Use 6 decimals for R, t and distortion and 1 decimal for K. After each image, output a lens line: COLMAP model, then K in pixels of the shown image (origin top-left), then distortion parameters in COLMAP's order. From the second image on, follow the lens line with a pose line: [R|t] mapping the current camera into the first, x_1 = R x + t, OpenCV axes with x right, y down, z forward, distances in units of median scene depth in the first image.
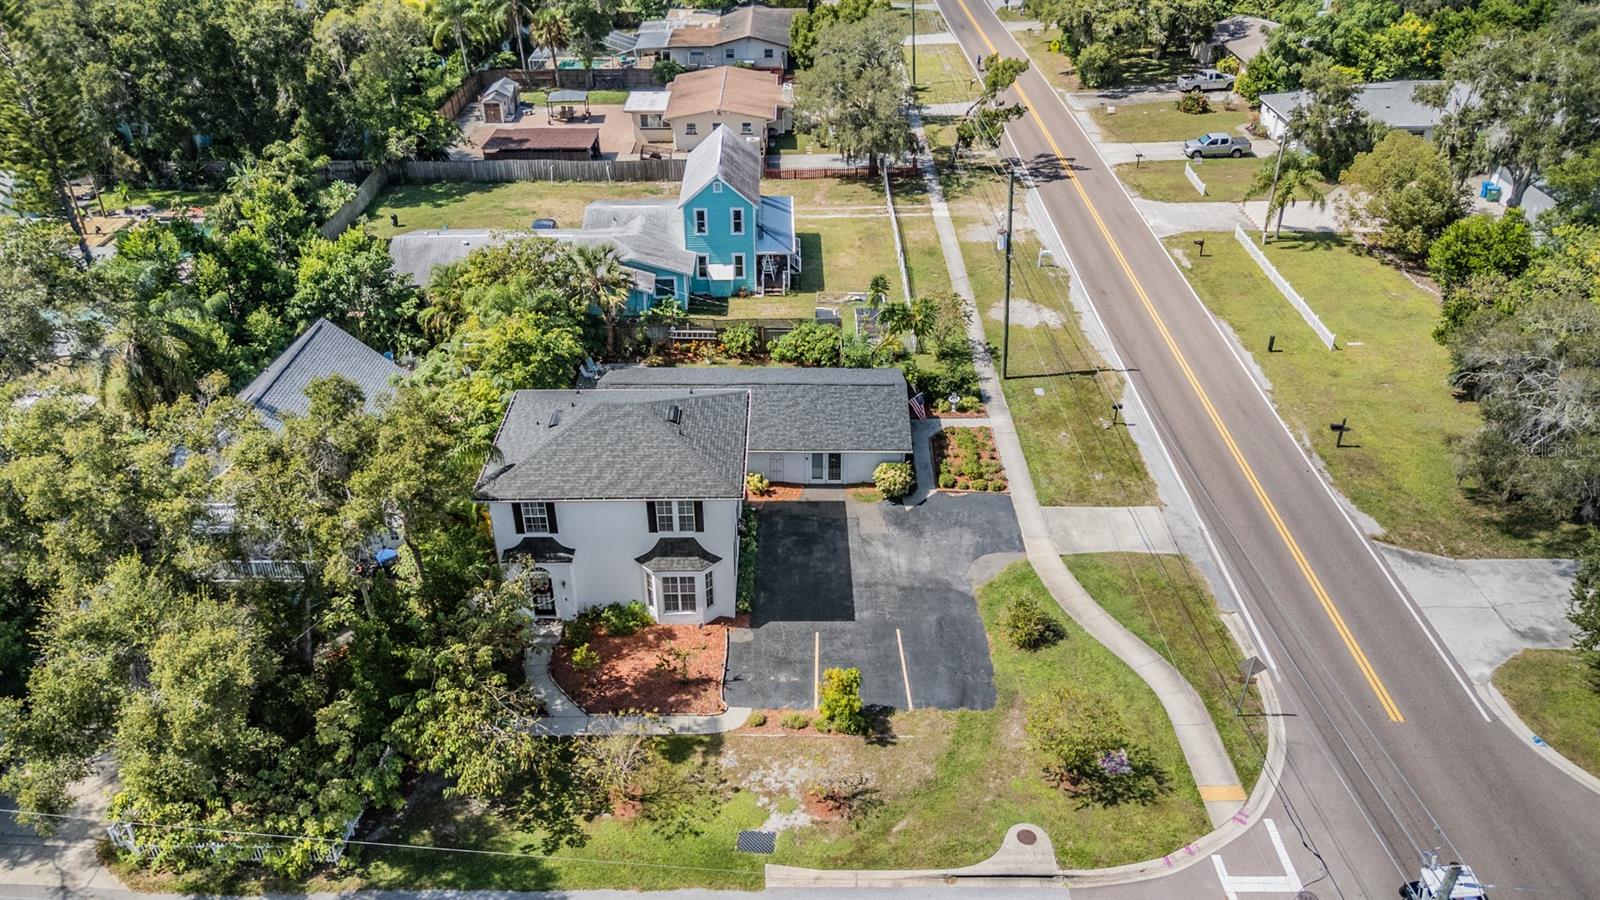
lens RADIAL K [[1170.7, 0, 800.0], [0, 1170.7, 450.0], [0, 0, 1]] dist [0.087609, -0.108503]
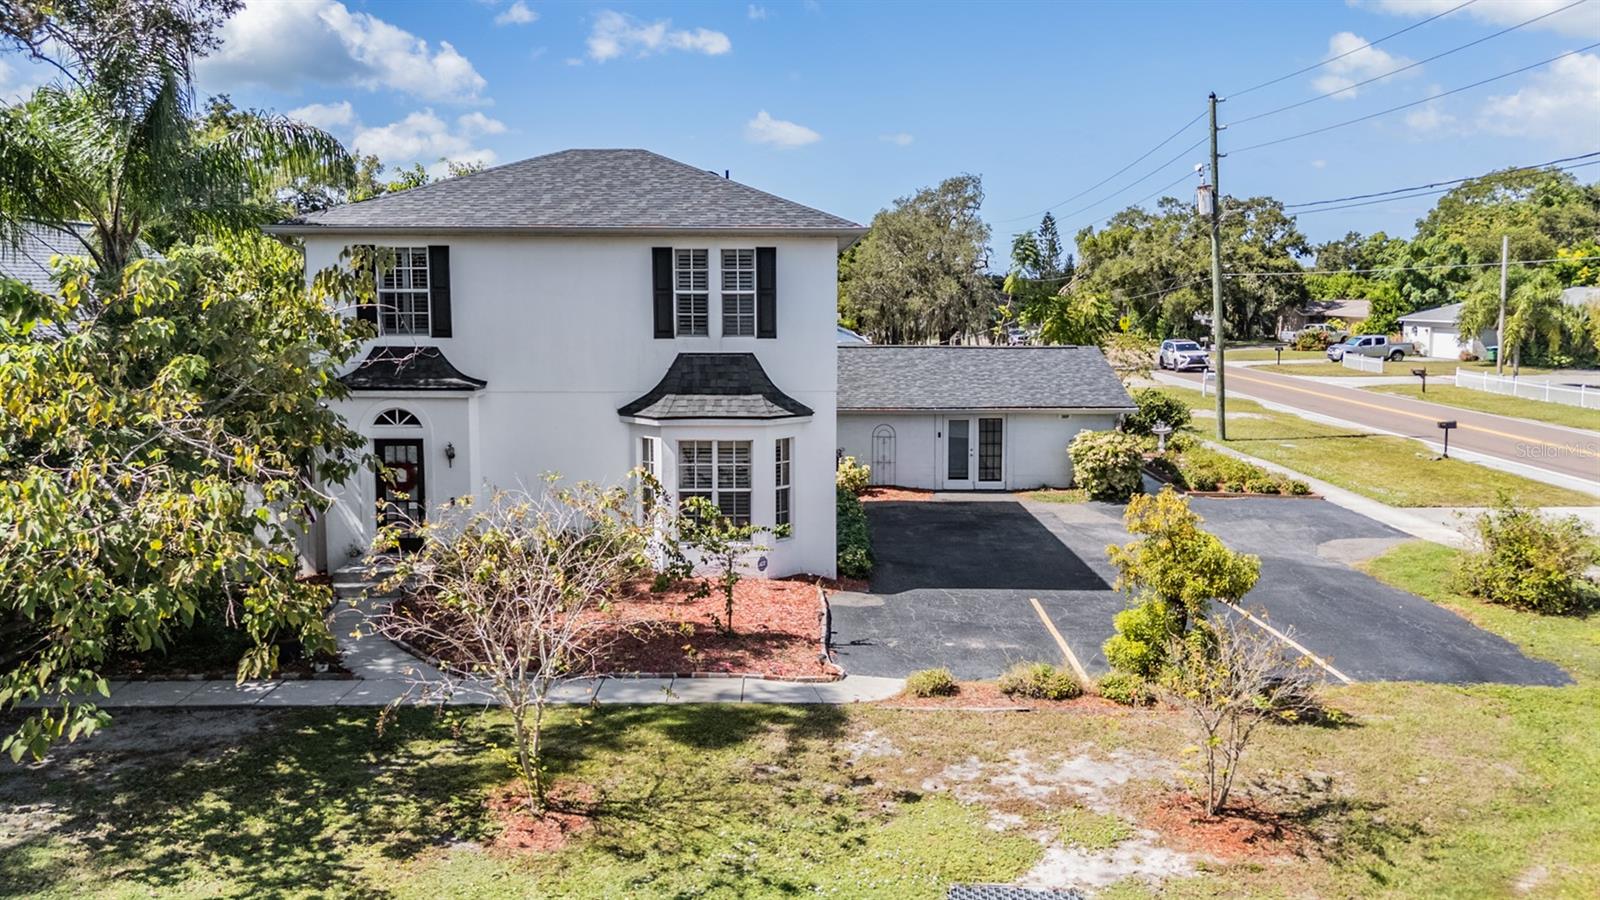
lens RADIAL K [[1194.8, 0, 802.6], [0, 1194.8, 402.9], [0, 0, 1]] dist [0.034014, 0.000429]
pose [[0.999995, 0.002620, 0.001524, -0.071306], [-0.001676, 0.896791, -0.442452, 0.290436], [-0.002526, 0.442448, 0.896791, 0.591463]]
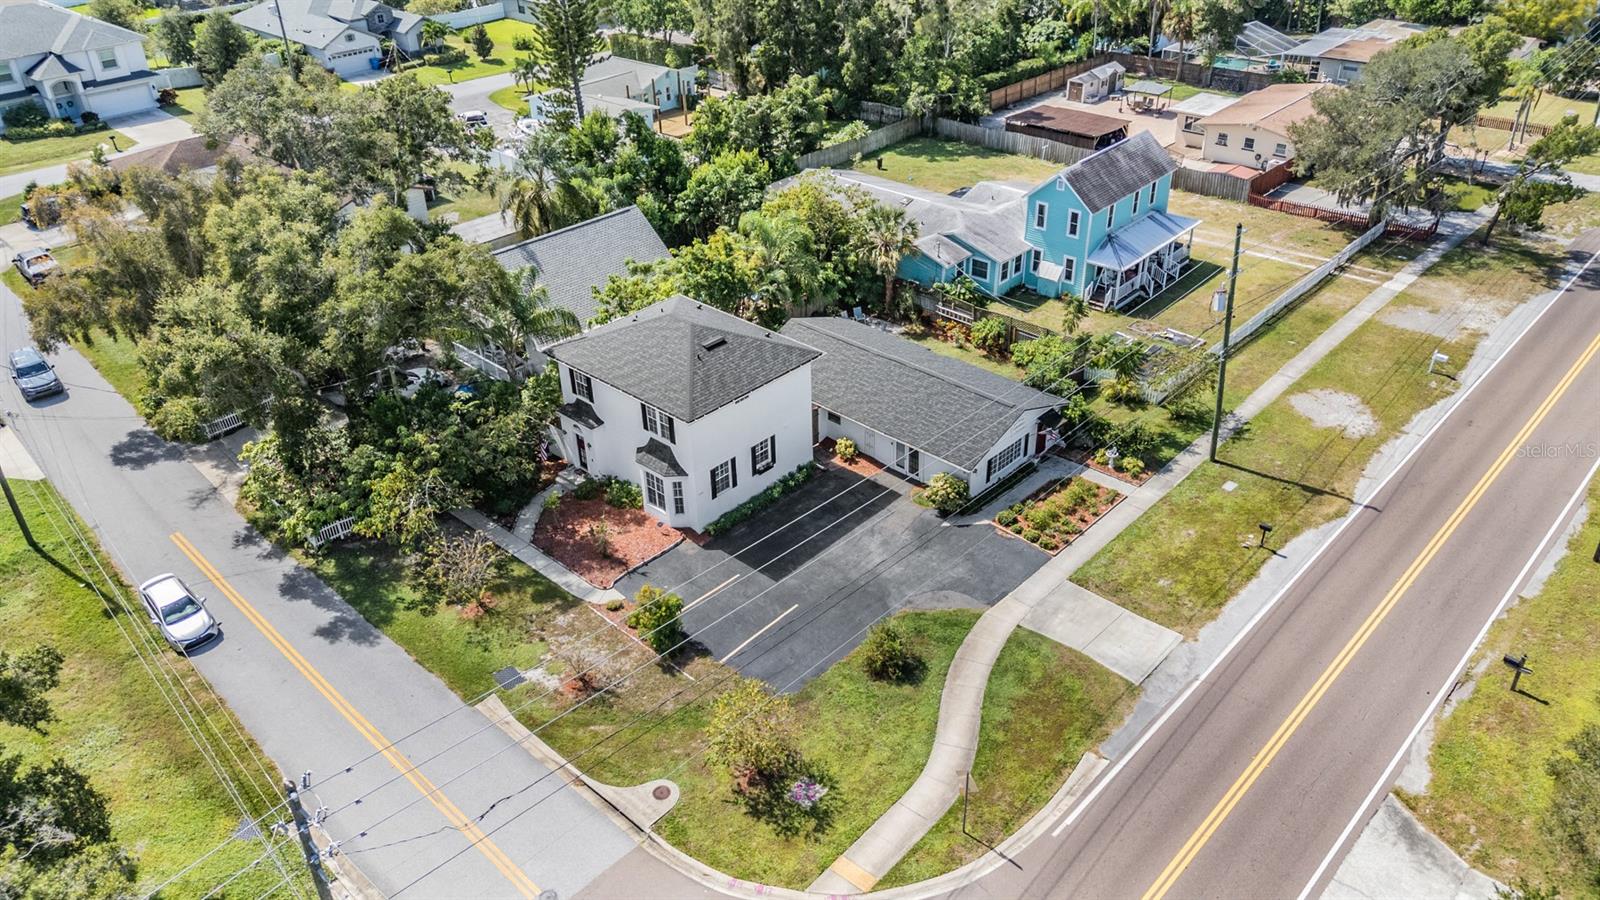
lens RADIAL K [[1170.7, 0, 800.0], [0, 1170.7, 450.0], [0, 0, 1]] dist [0.087609, -0.108503]
pose [[0.728409, 0.347980, -0.590194, 0.657719], [-0.341014, 0.931275, 0.128207, -0.107756], [0.594247, 0.107877, 0.797015, 0.175272]]
